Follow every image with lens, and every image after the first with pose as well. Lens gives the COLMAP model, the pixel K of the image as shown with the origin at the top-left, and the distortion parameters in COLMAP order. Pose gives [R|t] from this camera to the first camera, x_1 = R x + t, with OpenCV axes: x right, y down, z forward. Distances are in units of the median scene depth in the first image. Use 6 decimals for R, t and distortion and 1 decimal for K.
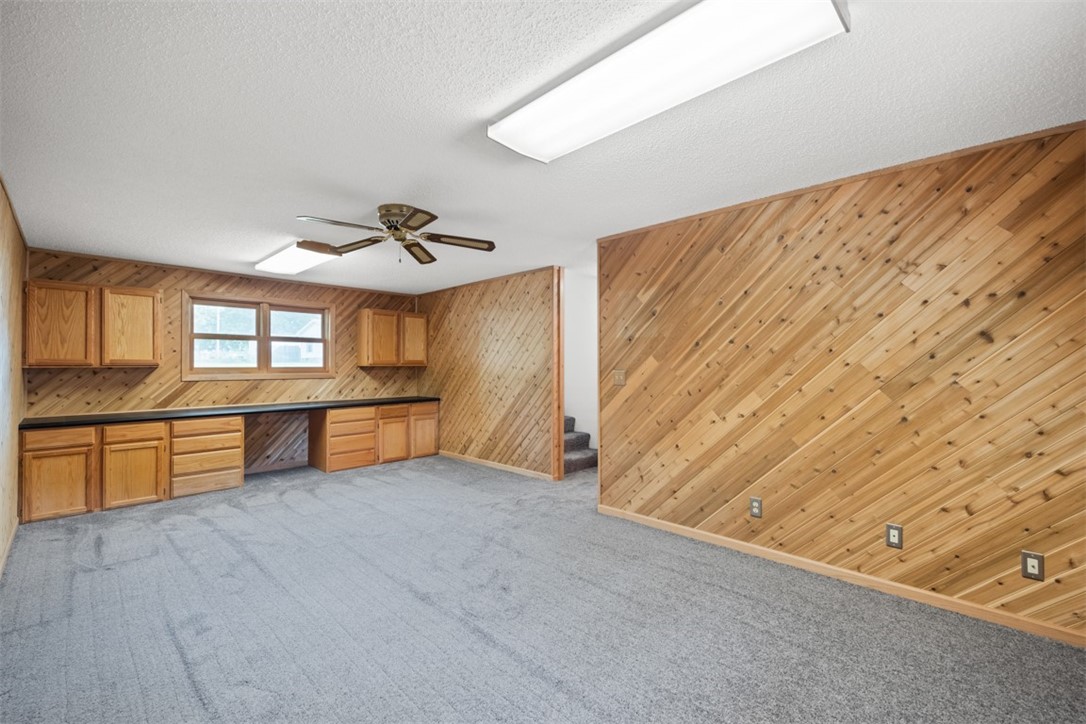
lens RADIAL K [[462.0, 0, 562.7], [0, 462.0, 366.5], [0, 0, 1]] dist [0.000543, 0.000194]
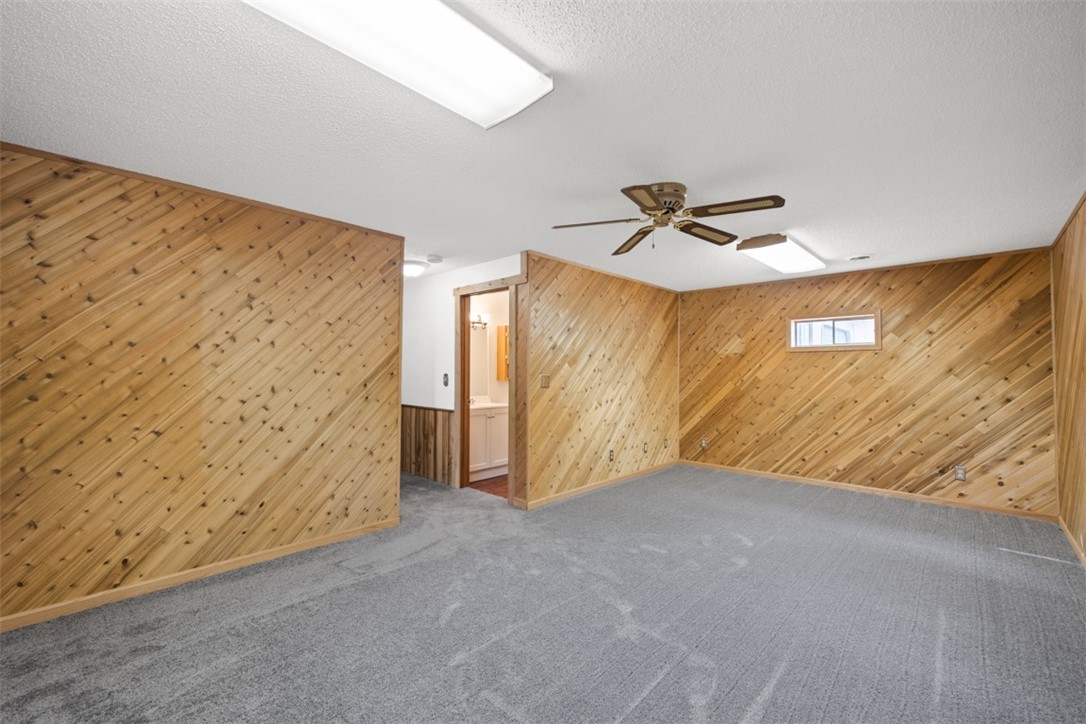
lens RADIAL K [[434.2, 0, 543.0], [0, 434.2, 362.0], [0, 0, 1]] dist [0.000251, 0.000133]
pose [[0.018231, 0.025749, 0.999502, -0.680486], [-0.000263, 0.999668, -0.025749, 0.004291], [-0.999834, 0.000207, 0.018231, 0.710468]]
